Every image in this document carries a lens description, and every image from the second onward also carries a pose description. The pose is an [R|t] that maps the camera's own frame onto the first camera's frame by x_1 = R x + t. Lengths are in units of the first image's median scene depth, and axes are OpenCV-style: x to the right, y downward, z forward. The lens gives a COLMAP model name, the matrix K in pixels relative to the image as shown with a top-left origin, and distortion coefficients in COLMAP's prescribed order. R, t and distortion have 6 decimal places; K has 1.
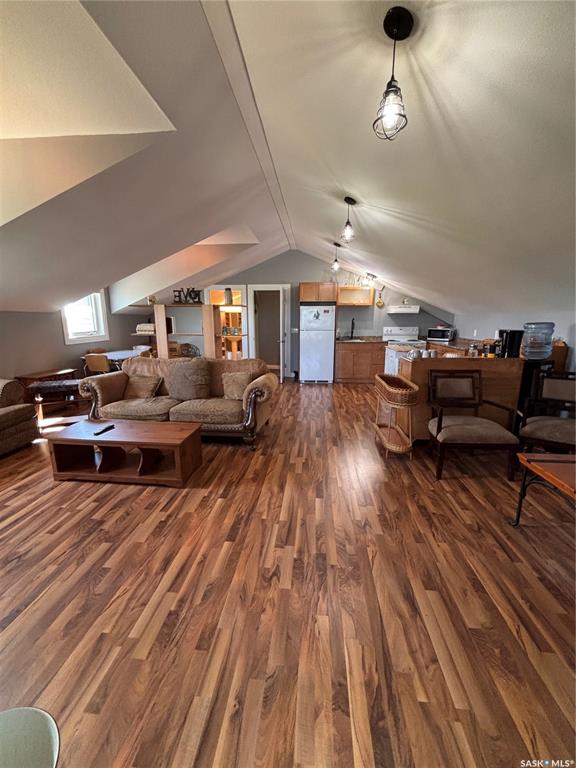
lens RADIAL K [[311.1, 0, 290.9], [0, 311.1, 384.8], [0, 0, 1]] dist [-0.001017, 0.000576]
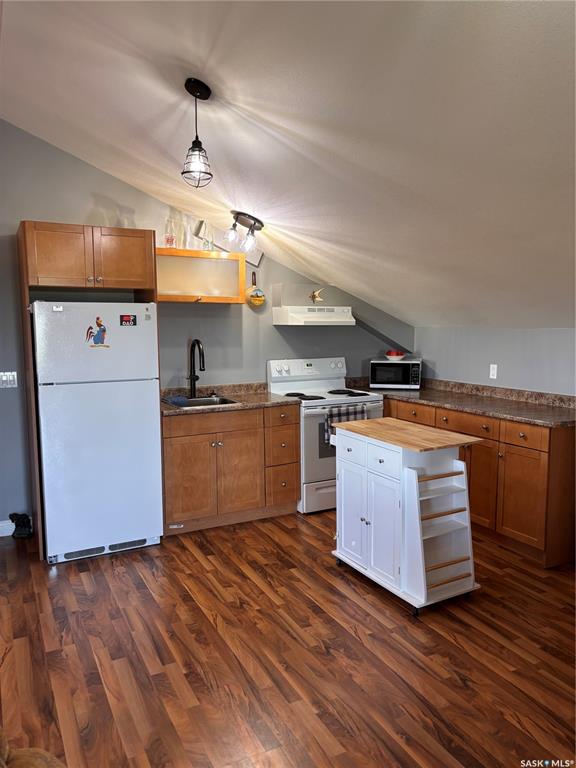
lens RADIAL K [[580.9, 0, 287.8], [0, 580.9, 389.7], [0, 0, 1]] dist [0.051082, -0.048940]
pose [[0.848220, -0.061931, 0.526011, -0.123011], [0.112509, 0.991543, -0.064685, -0.226681], [-0.517557, 0.114049, 0.848014, 0.872467]]
